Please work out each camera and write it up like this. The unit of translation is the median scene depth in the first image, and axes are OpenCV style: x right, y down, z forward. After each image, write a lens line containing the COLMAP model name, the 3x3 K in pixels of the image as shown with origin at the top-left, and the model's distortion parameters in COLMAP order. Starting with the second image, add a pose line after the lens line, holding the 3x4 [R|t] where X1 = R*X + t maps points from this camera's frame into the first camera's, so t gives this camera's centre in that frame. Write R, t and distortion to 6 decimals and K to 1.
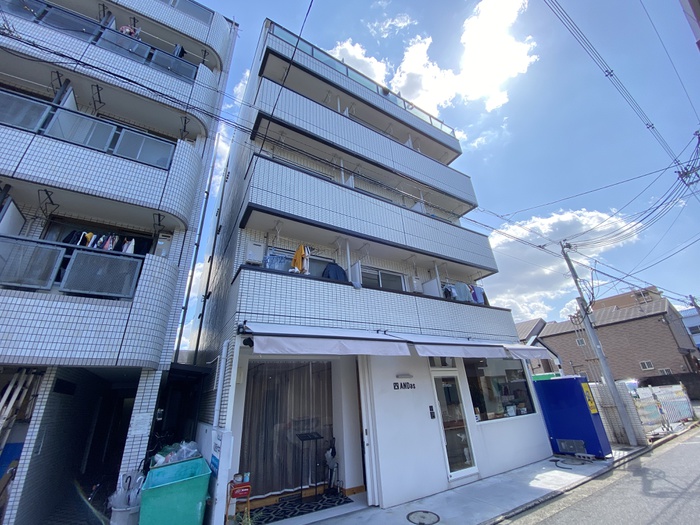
lens RADIAL K [[285.9, 0, 346.5], [0, 285.9, 263.7], [0, 0, 1]] dist [0.011101, -0.015754]
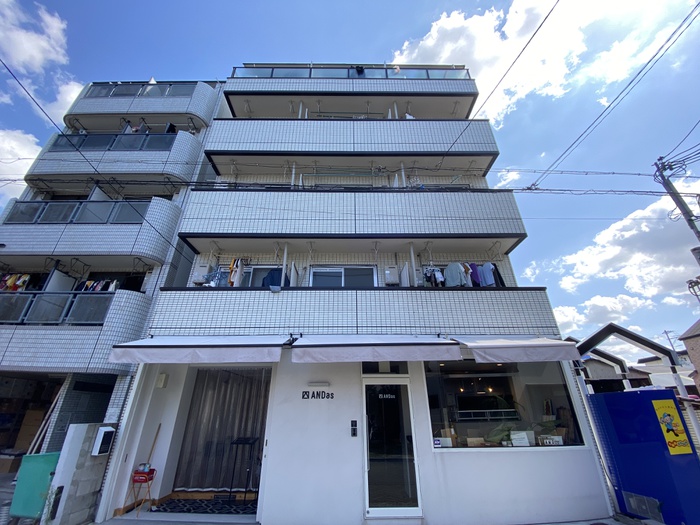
lens RADIAL K [[285.9, 0, 346.5], [0, 285.9, 263.7], [0, 0, 1]] dist [0.011101, -0.015754]
pose [[0.862319, -0.180635, -0.473050, 0.722755], [0.174048, 0.983022, -0.058096, 0.090320], [0.475513, -0.032236, 0.879118, 0.264603]]
